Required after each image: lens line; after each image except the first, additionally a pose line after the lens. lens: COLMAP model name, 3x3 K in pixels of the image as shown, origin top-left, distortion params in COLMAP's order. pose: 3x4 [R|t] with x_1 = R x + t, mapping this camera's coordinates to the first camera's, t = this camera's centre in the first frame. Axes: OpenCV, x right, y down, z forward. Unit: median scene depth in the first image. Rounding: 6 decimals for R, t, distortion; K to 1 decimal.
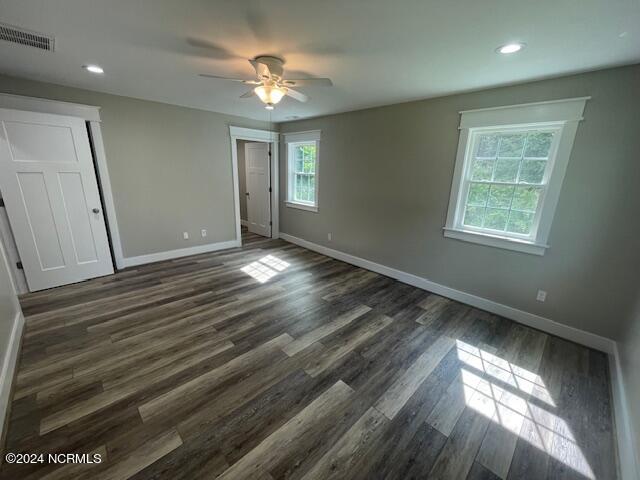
lens RADIAL K [[258.9, 0, 320.0], [0, 258.9, 240.0], [0, 0, 1]] dist [0.002423, 0.000181]
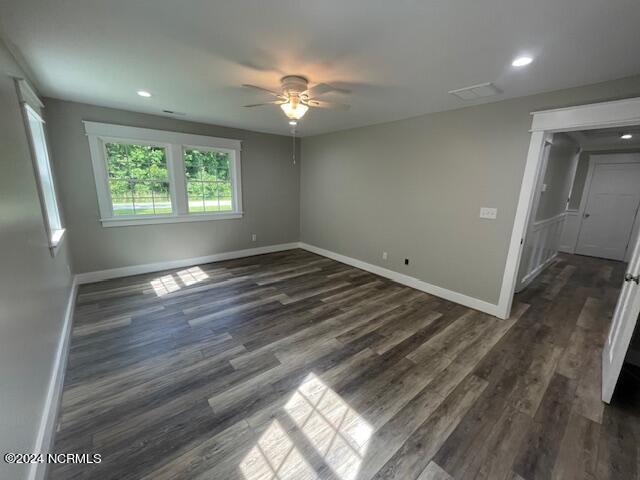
lens RADIAL K [[259.8, 0, 320.0], [0, 259.8, 240.0], [0, 0, 1]] dist [-0.000650, -0.000359]
pose [[-0.995159, -0.075286, 0.063168, -0.316949], [-0.036728, 0.881101, 0.471500, -0.461558], [-0.091155, 0.466897, -0.879601, 1.702900]]
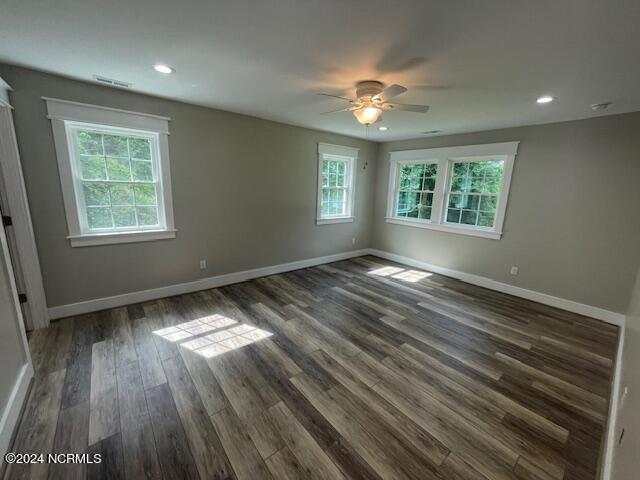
lens RADIAL K [[259.8, 0, 320.0], [0, 259.8, 240.0], [0, 0, 1]] dist [-0.000650, -0.000359]
pose [[0.083343, -0.234423, 0.968556, -1.064512], [0.231905, 0.949815, 0.209932, -0.260557], [-0.969161, 0.207117, 0.133524, 0.891751]]
